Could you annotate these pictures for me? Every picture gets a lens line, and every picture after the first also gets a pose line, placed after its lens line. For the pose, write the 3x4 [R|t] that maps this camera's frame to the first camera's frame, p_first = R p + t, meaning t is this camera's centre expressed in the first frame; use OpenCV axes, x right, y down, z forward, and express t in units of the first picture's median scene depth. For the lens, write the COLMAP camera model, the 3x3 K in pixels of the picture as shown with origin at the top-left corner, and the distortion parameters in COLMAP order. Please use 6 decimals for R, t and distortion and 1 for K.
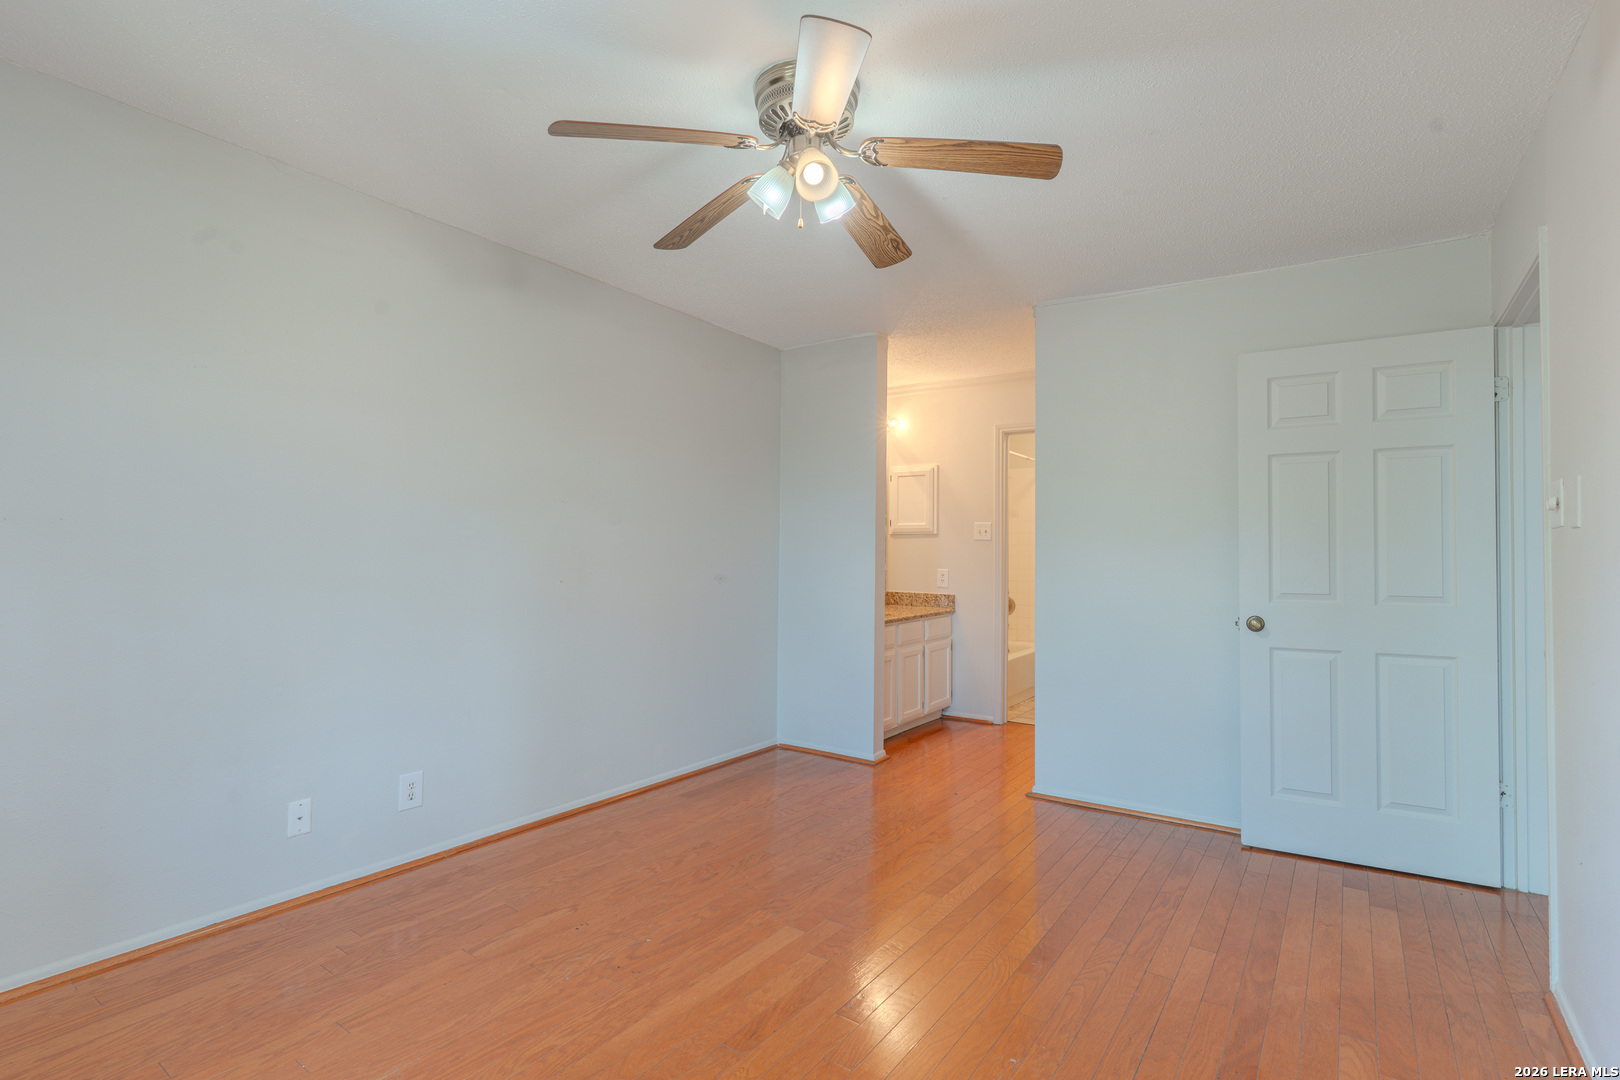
lens RADIAL K [[774.5, 0, 808.6], [0, 774.5, 540.2], [0, 0, 1]] dist [0.003310, -0.000480]
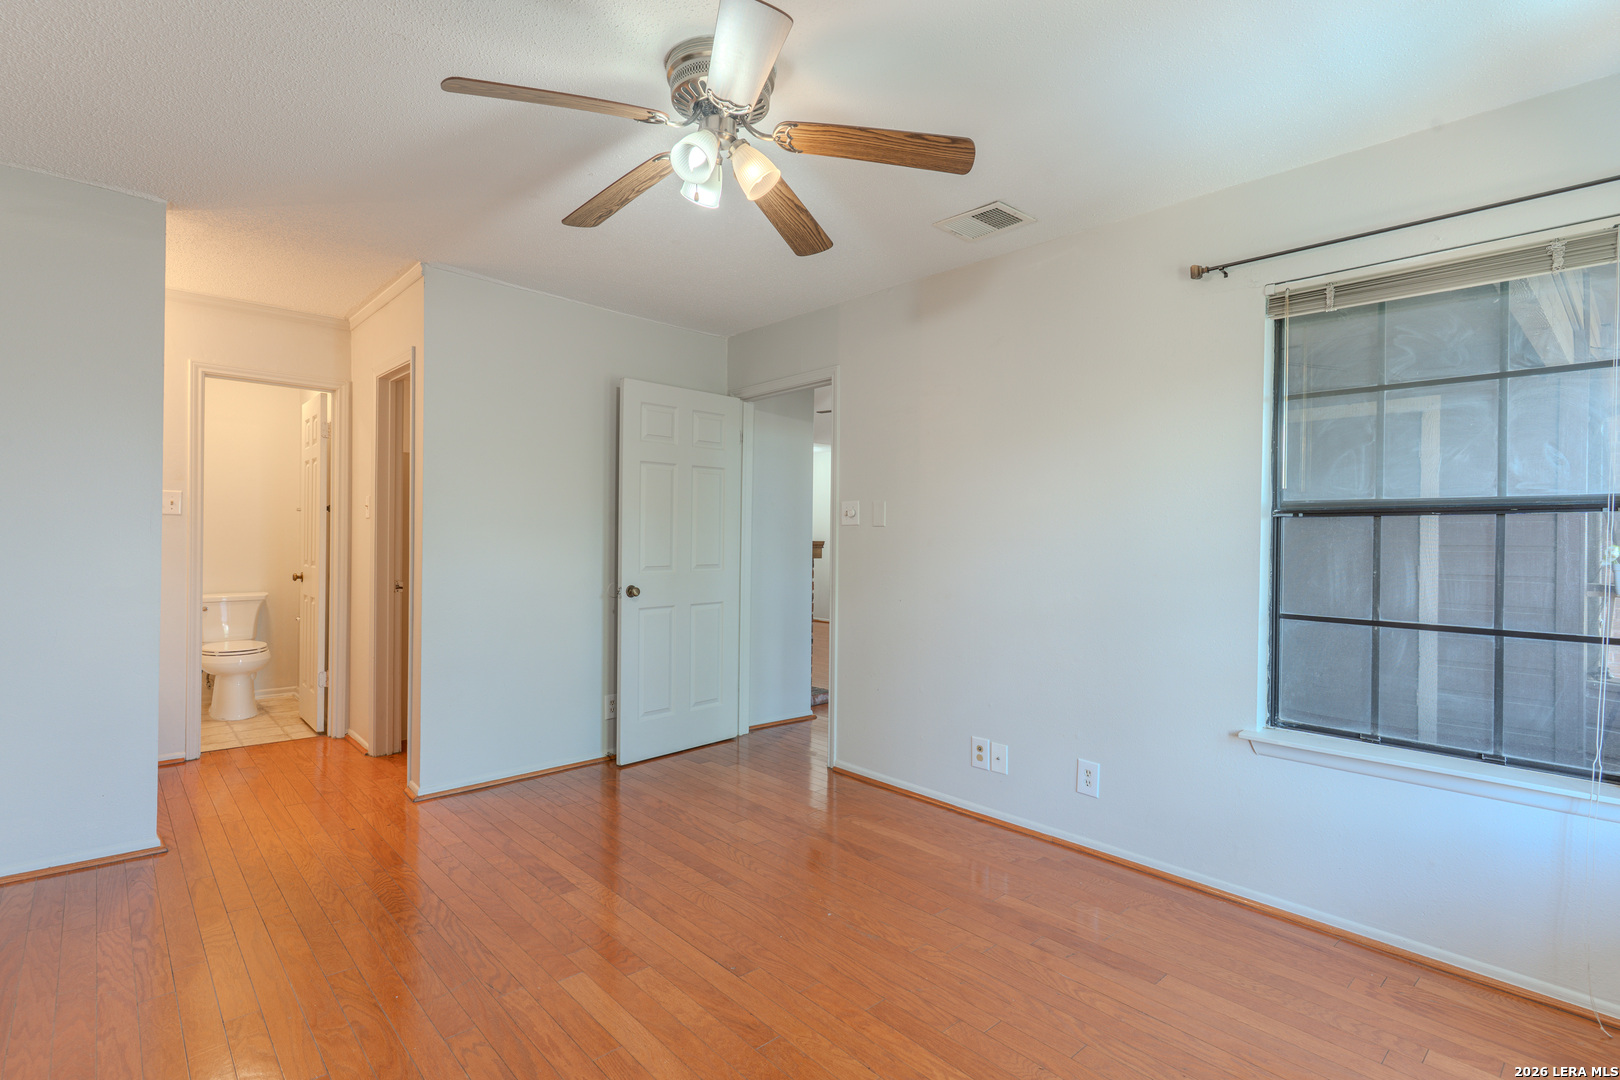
lens RADIAL K [[774.5, 0, 808.6], [0, 774.5, 540.2], [0, 0, 1]] dist [0.003310, -0.000480]
pose [[0.218417, -0.008691, 0.975817, -0.541556], [-0.025234, 0.999576, 0.014550, -0.002419], [-0.975529, -0.027802, 0.218105, 0.385647]]
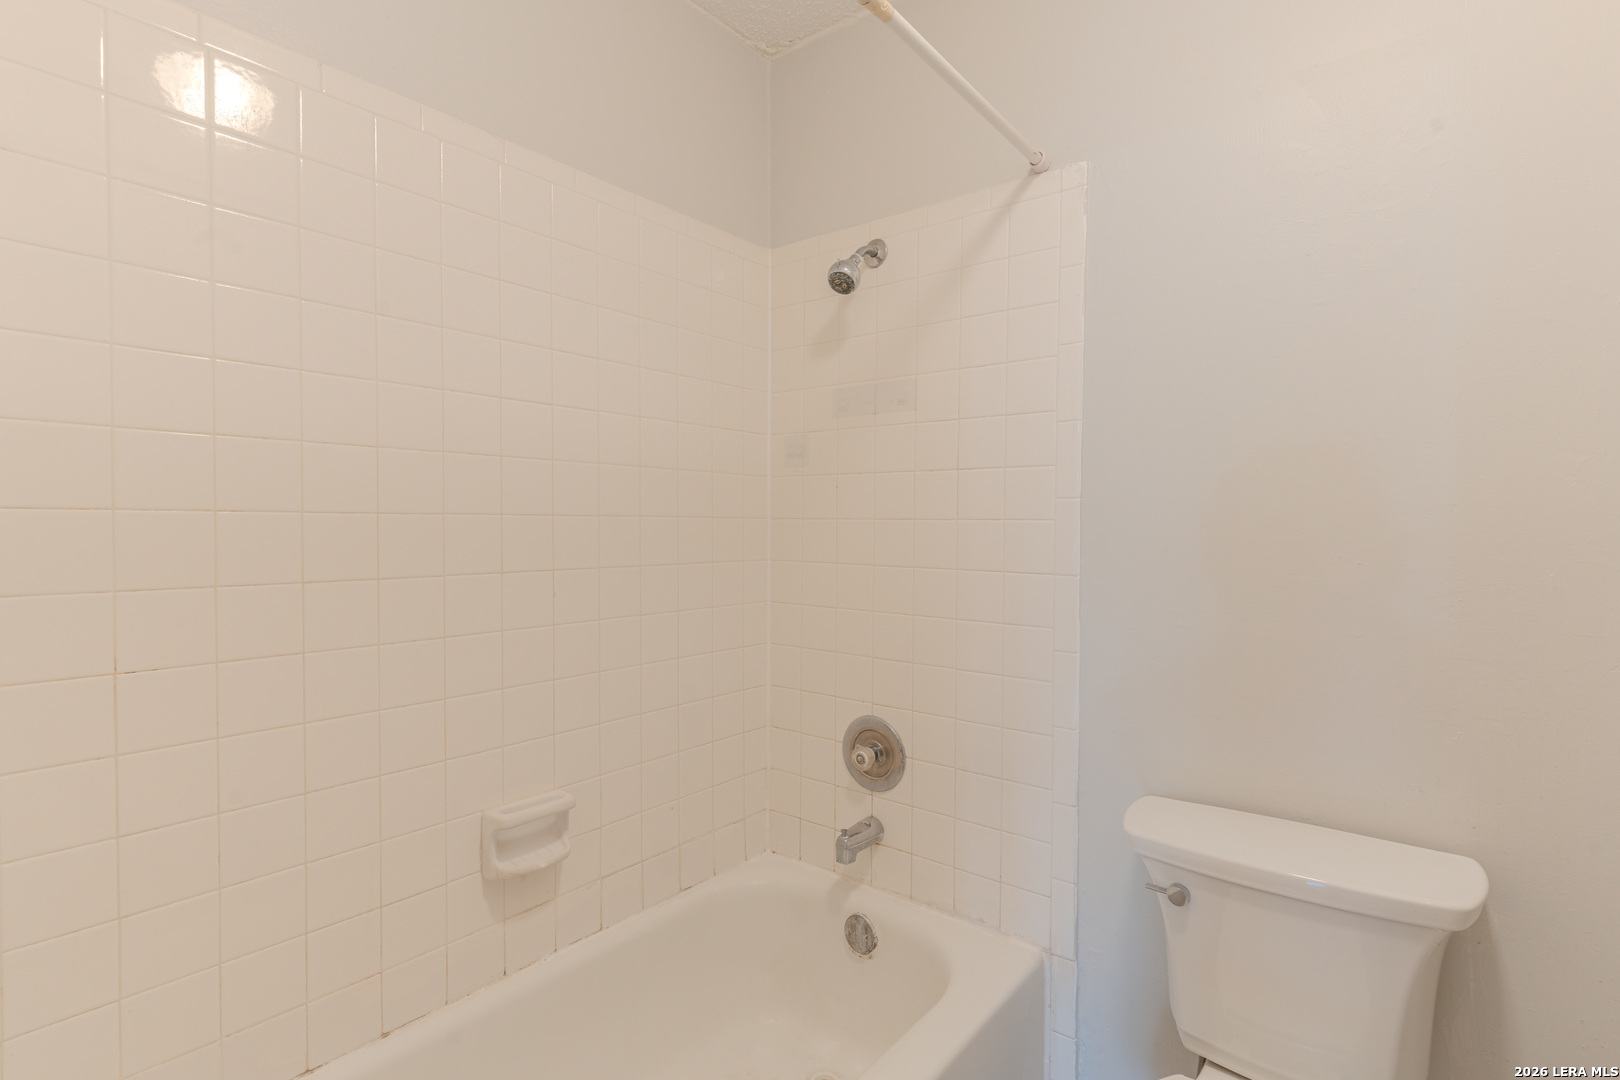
lens RADIAL K [[774.5, 0, 808.6], [0, 774.5, 540.2], [0, 0, 1]] dist [0.003310, -0.000480]
pose [[0.997179, -0.001619, -0.075039, 0.497010], [0.003761, 0.999589, 0.028419, 0.011718], [0.074962, -0.028621, 0.996776, 1.461422]]
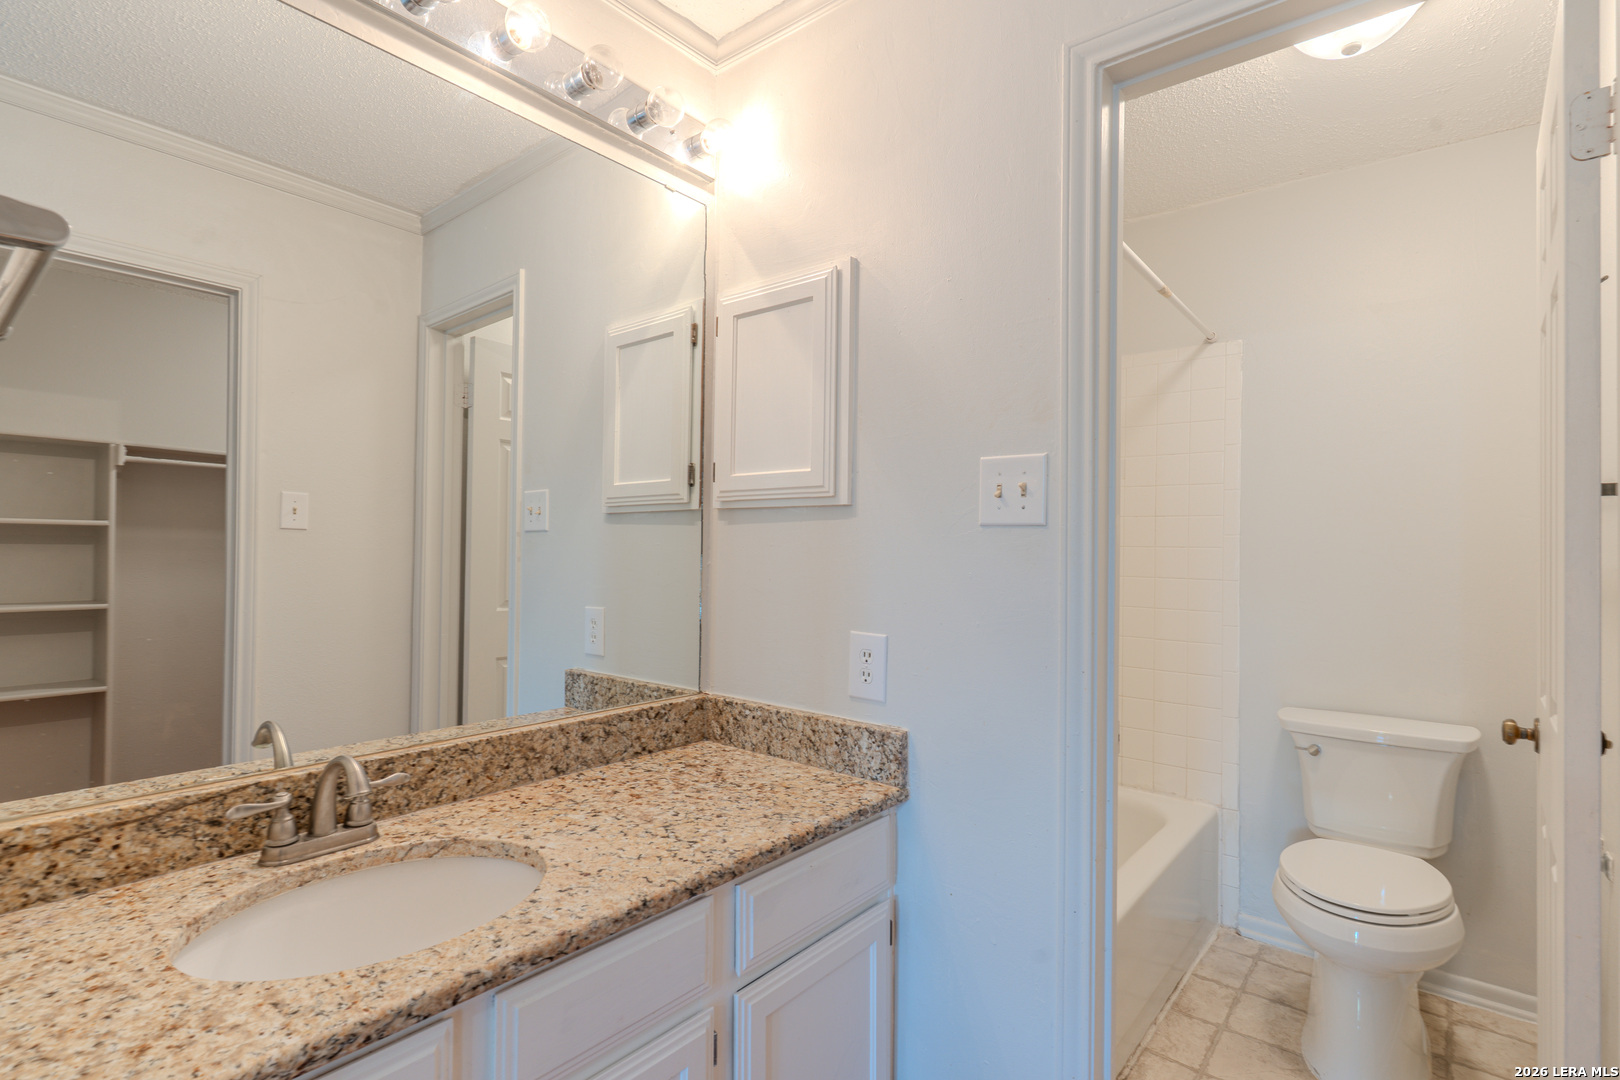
lens RADIAL K [[774.5, 0, 808.6], [0, 774.5, 540.2], [0, 0, 1]] dist [0.003310, -0.000480]
pose [[0.996067, 0.003115, -0.088546, 0.278317], [-0.003164, 0.999995, -0.000409, 0.007525], [0.088545, 0.000688, 0.996072, 1.142462]]
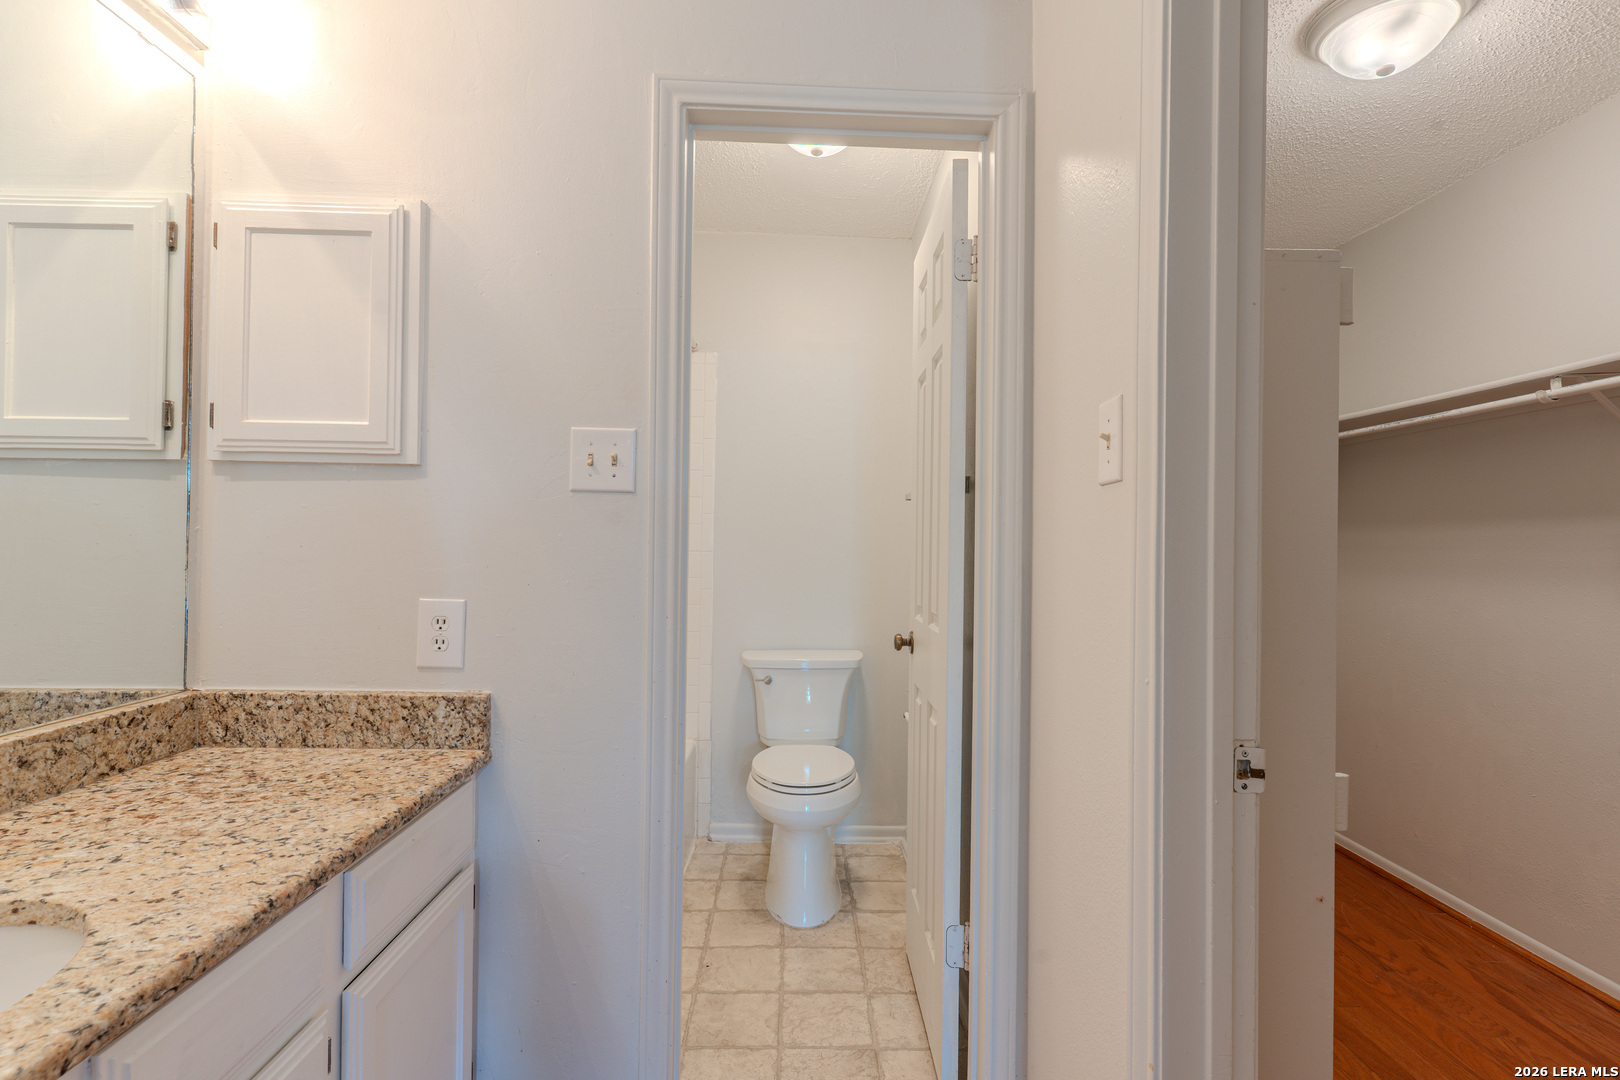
lens RADIAL K [[774.5, 0, 808.6], [0, 774.5, 540.2], [0, 0, 1]] dist [0.003310, -0.000480]
pose [[0.810926, 0.005579, 0.585121, 0.189309], [-0.014652, 0.999835, 0.010772, 0.020034], [-0.584965, -0.017309, 0.810874, 1.123576]]
